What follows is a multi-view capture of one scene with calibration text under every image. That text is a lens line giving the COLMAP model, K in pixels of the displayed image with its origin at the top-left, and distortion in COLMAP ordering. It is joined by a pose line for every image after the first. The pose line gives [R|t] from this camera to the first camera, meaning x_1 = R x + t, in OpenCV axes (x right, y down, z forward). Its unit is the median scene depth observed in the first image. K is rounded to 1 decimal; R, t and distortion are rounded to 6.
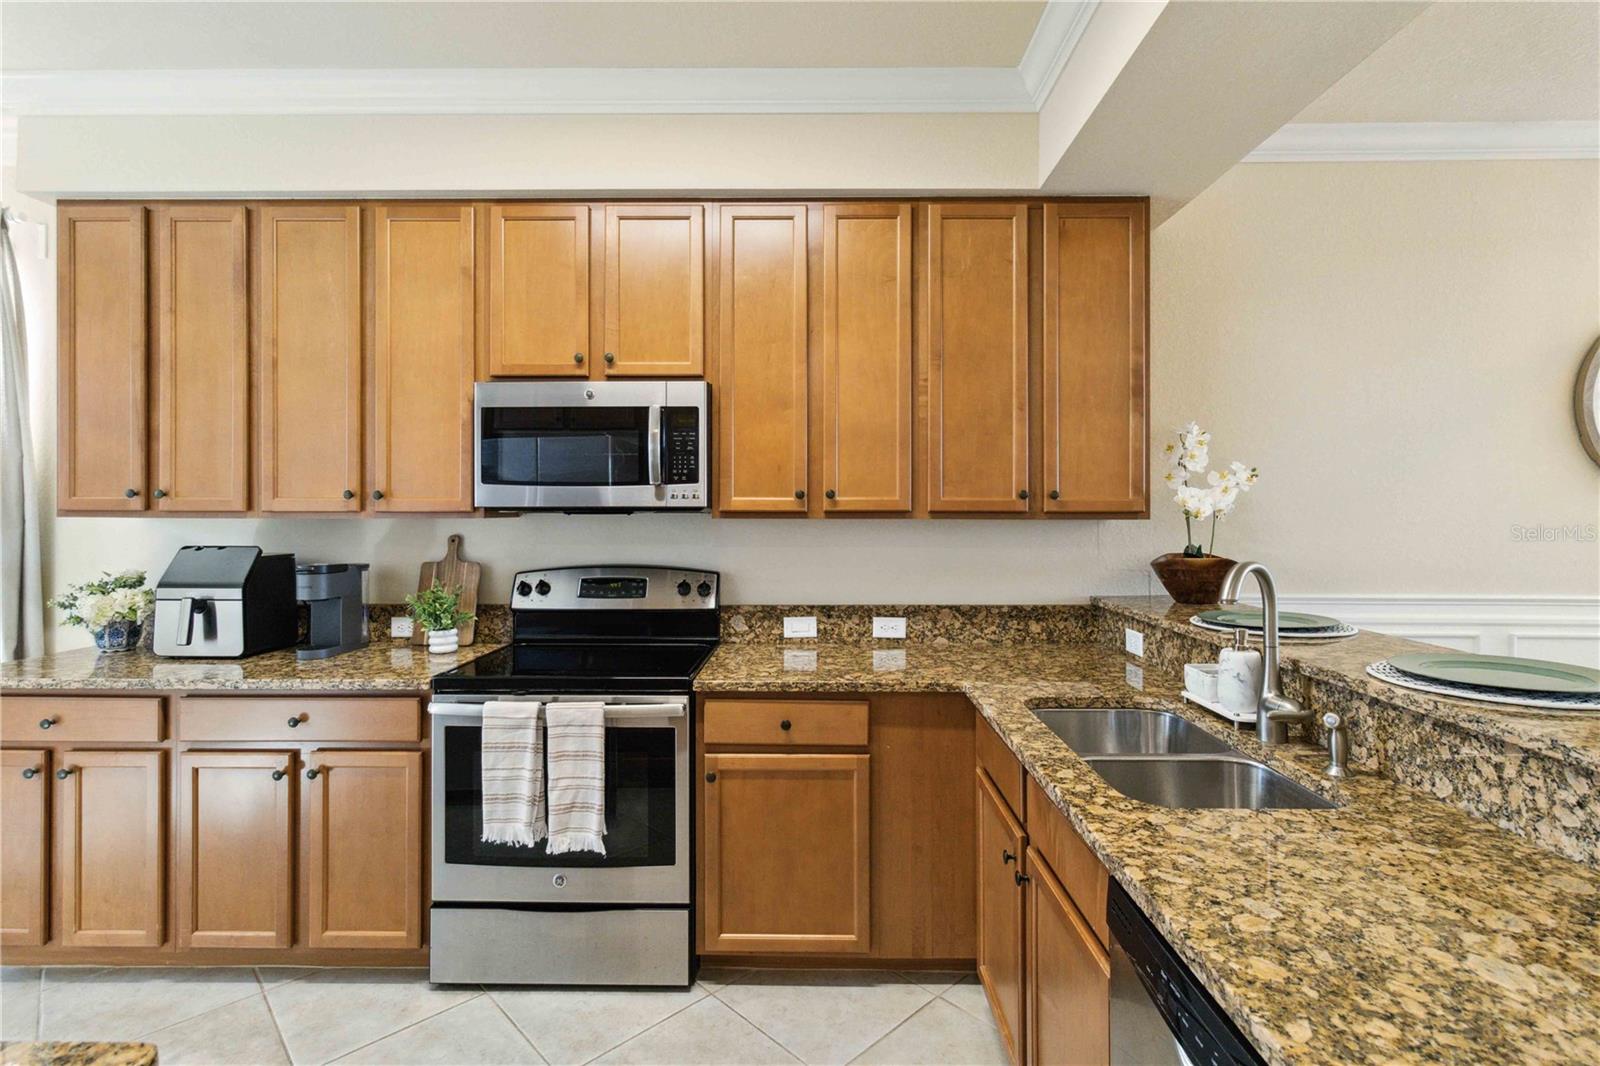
lens RADIAL K [[751.5, 0, 806.4], [0, 751.5, 514.7], [0, 0, 1]] dist [0.003051, 0.000775]
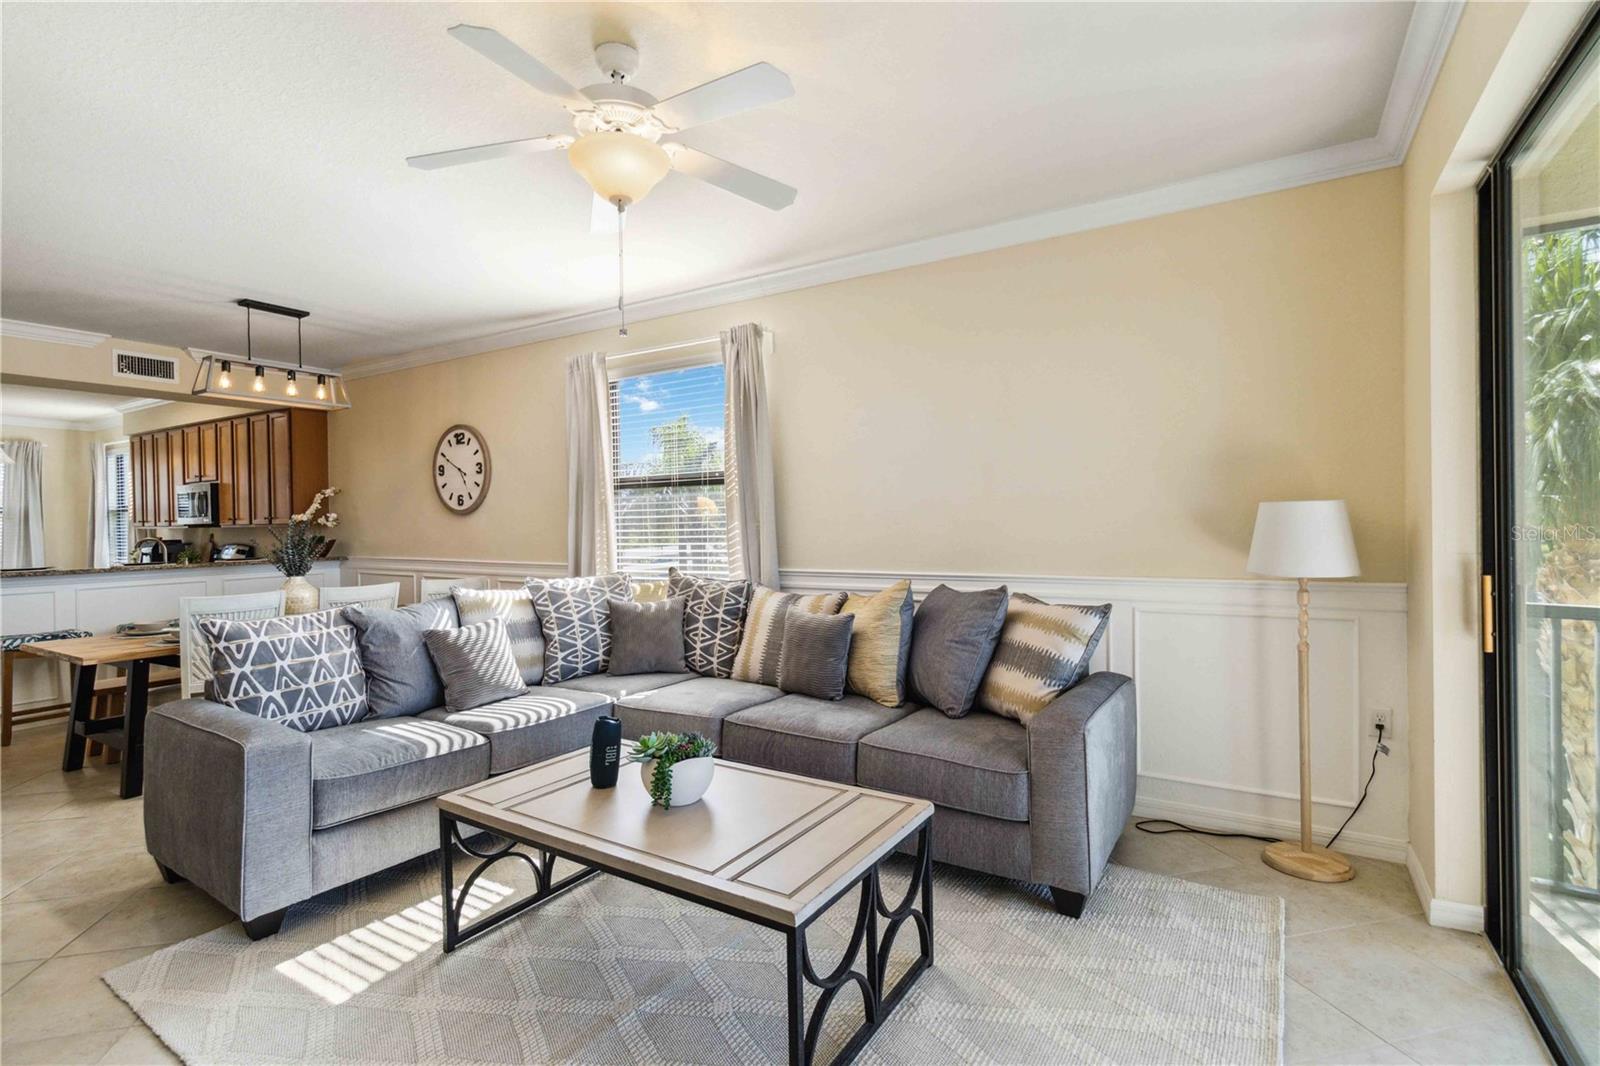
lens RADIAL K [[751.5, 0, 795.6], [0, 751.5, 524.6], [0, 0, 1]] dist [0.003051, 0.000775]
pose [[0.857215, -0.010132, -0.514859, 3.437111], [0.013101, 0.999912, 0.002134, 0.017859], [0.514792, -0.008574, 0.857272, -0.402483]]
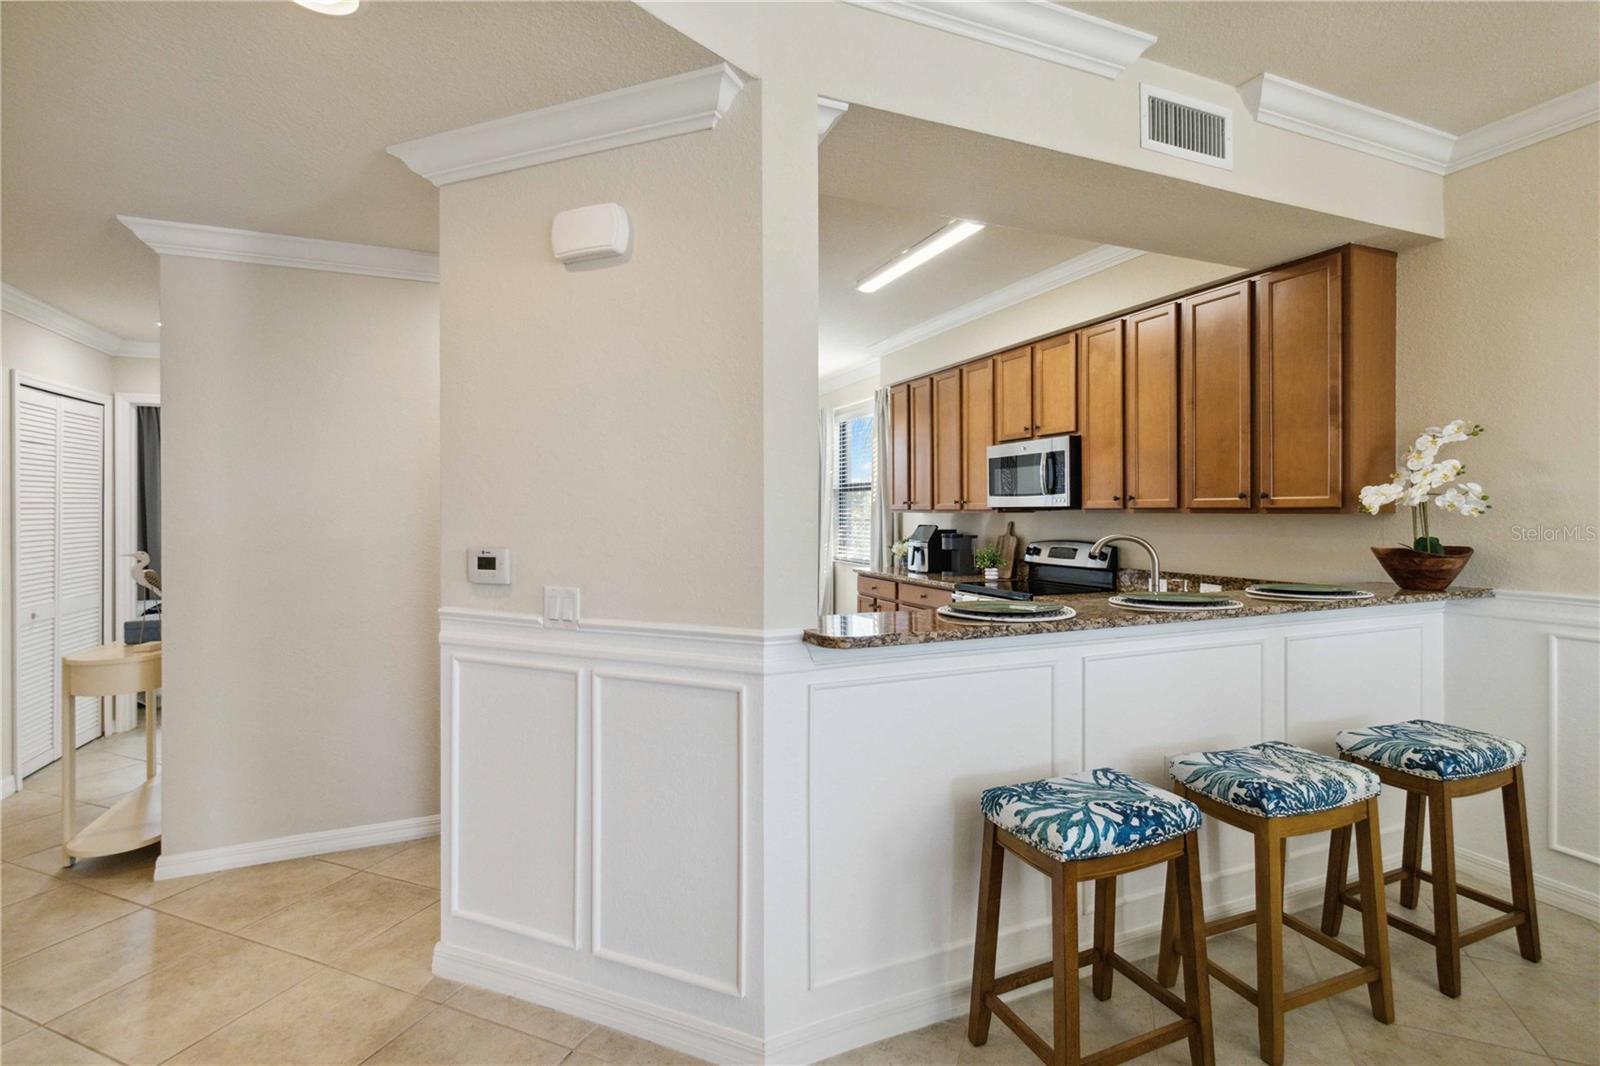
lens RADIAL K [[751.5, 0, 802.3], [0, 751.5, 512.9], [0, 0, 1]] dist [0.003051, 0.000775]
pose [[0.397465, -0.000374, -0.917617, 1.216461], [-0.001344, 0.999999, -0.000990, 0.007598], [0.917617, 0.001627, 0.397464, -0.275908]]
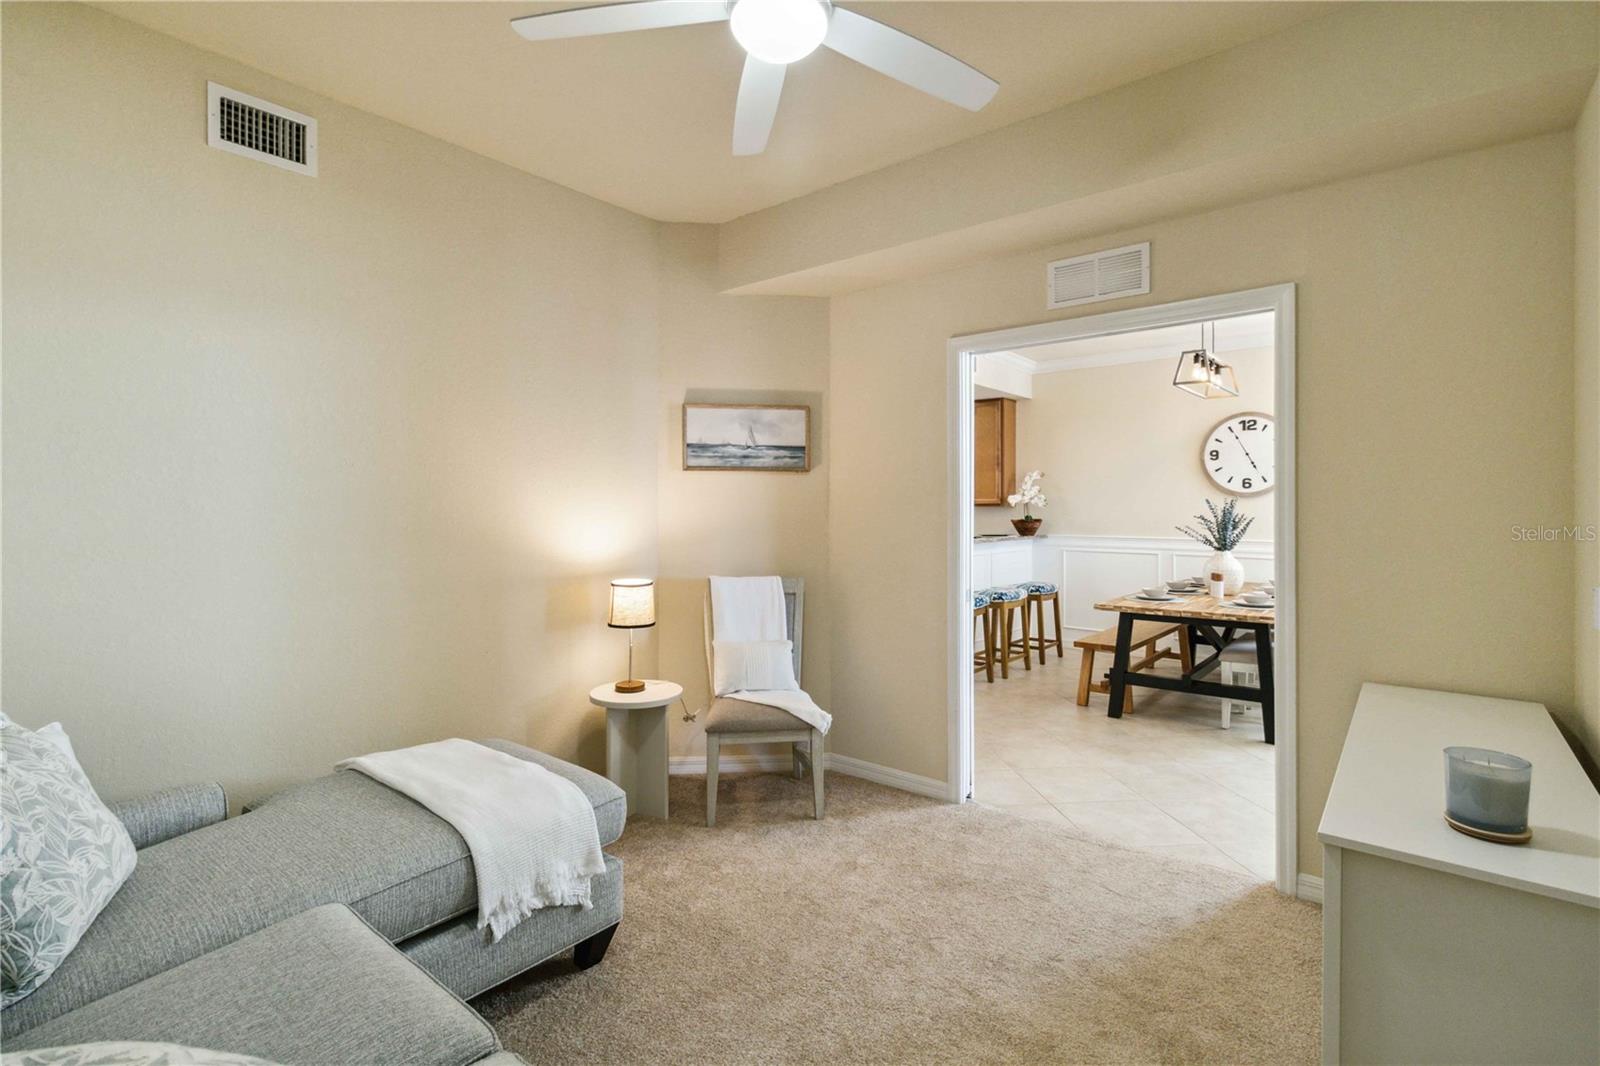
lens RADIAL K [[751.5, 0, 800.7], [0, 751.5, 511.8], [0, 0, 1]] dist [0.003051, 0.000775]
pose [[0.778623, 0.000614, -0.627492, 1.702604], [-0.000999, 0.999999, -0.000262, 0.029782], [0.627491, 0.000831, 0.778623, -1.815660]]
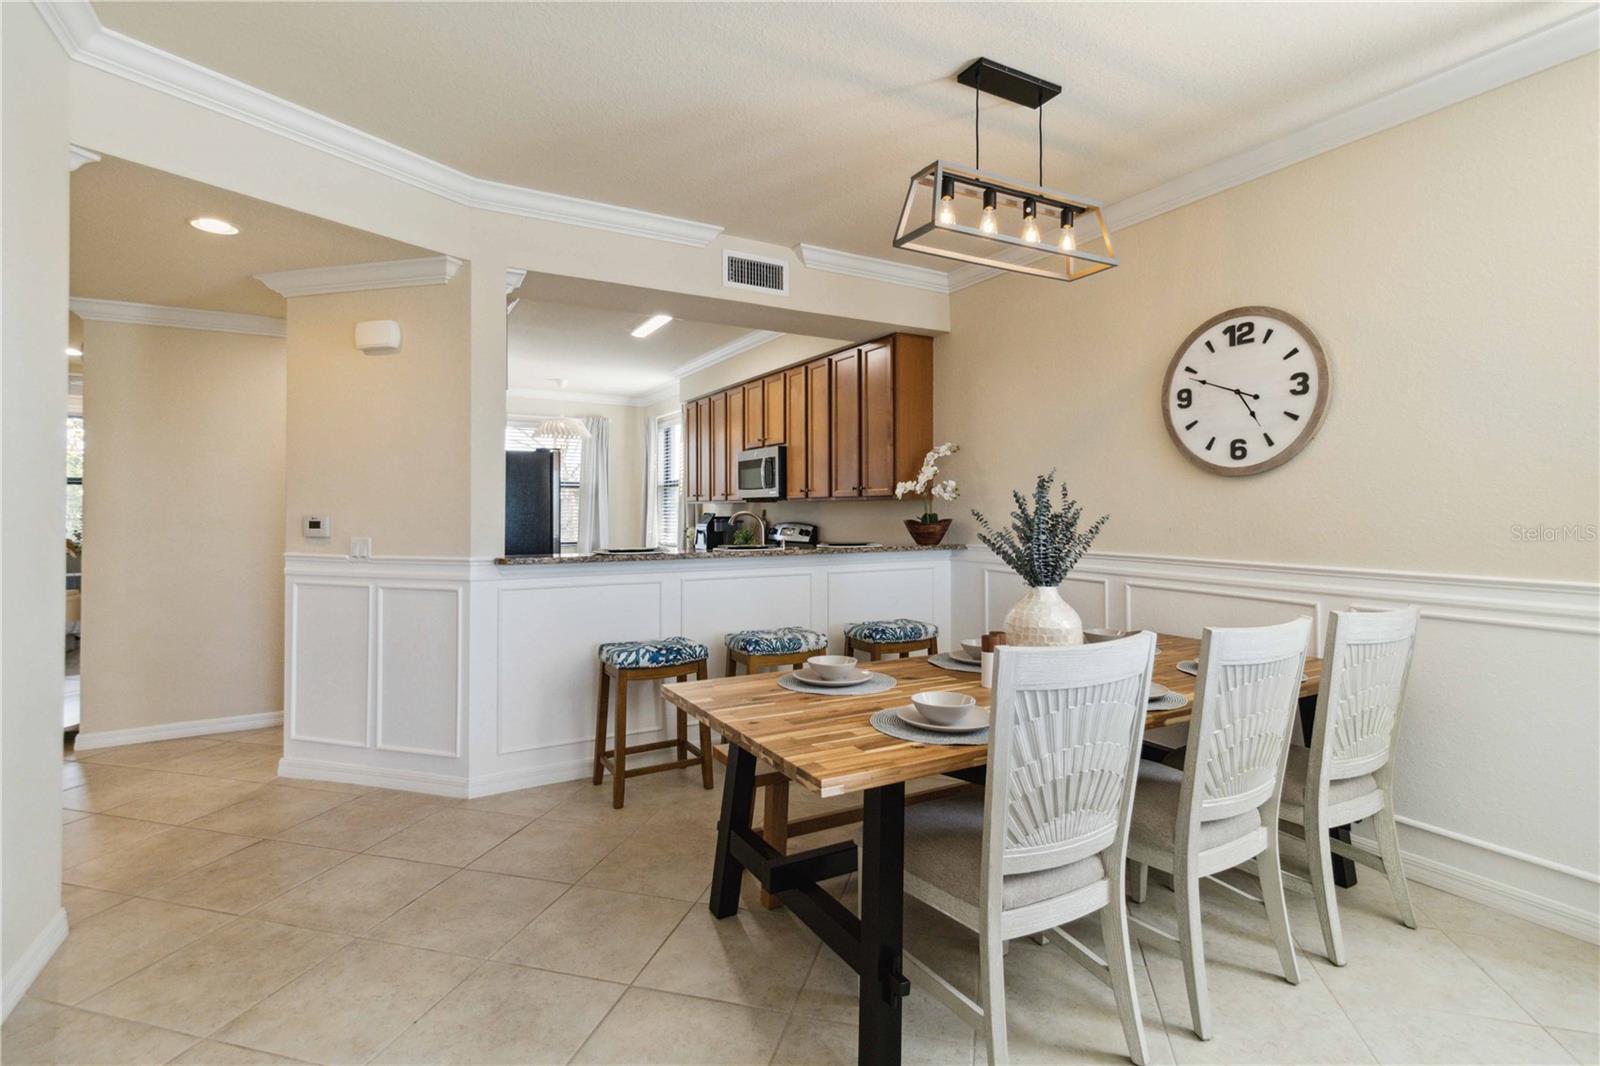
lens RADIAL K [[751.5, 0, 802.0], [0, 751.5, 502.6], [0, 0, 1]] dist [0.003051, 0.000775]
pose [[0.506978, -0.010239, -0.861898, 2.012422], [-0.001298, 0.999919, -0.012642, 0.039855], [0.861958, 0.007528, 0.506923, -0.190228]]
